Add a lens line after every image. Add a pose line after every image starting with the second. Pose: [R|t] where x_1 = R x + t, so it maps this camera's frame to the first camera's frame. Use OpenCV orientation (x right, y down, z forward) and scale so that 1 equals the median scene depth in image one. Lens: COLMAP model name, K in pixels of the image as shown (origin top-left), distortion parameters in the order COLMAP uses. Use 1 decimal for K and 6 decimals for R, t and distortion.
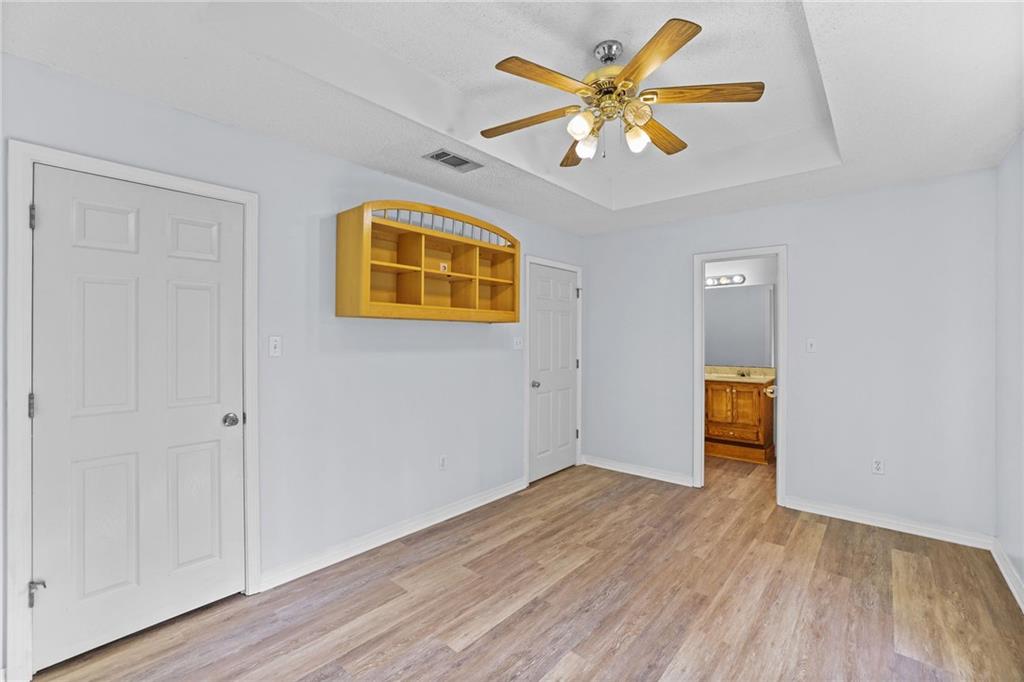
lens RADIAL K [[435.1, 0, 513.4], [0, 435.1, 339.0], [0, 0, 1]] dist [-0.011655, 0.000472]
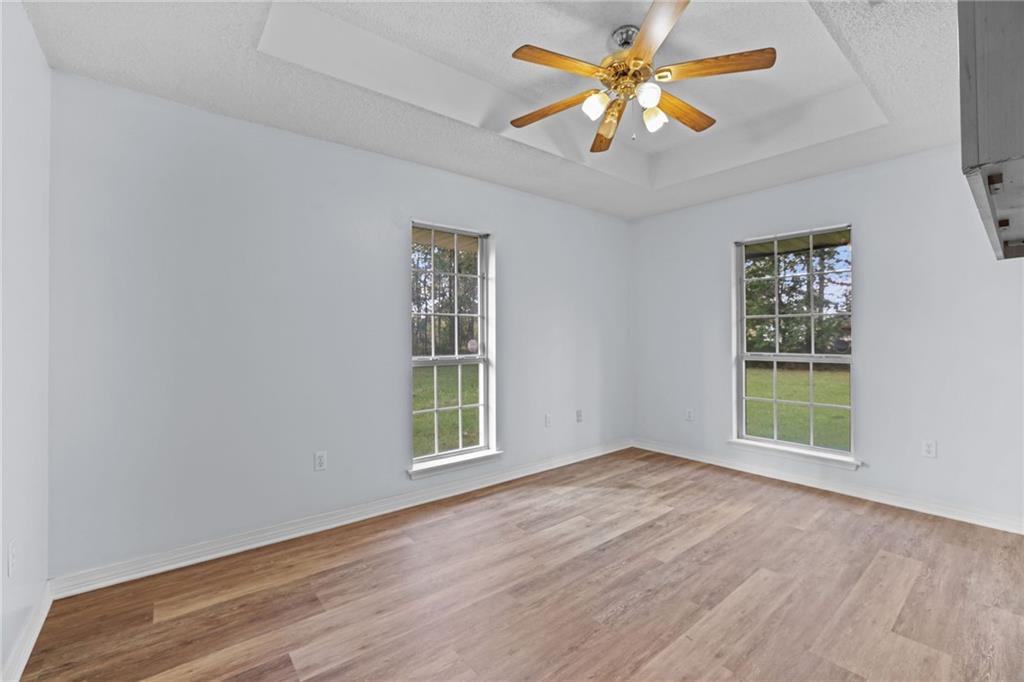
lens RADIAL K [[435.1, 0, 511.8], [0, 435.1, 337.5], [0, 0, 1]] dist [-0.011655, 0.000472]
pose [[-0.985579, -0.002346, 0.169203, 0.298222], [-0.002255, 0.999997, 0.000733, 0.069490], [-0.169204, 0.000340, -0.985581, 1.924543]]
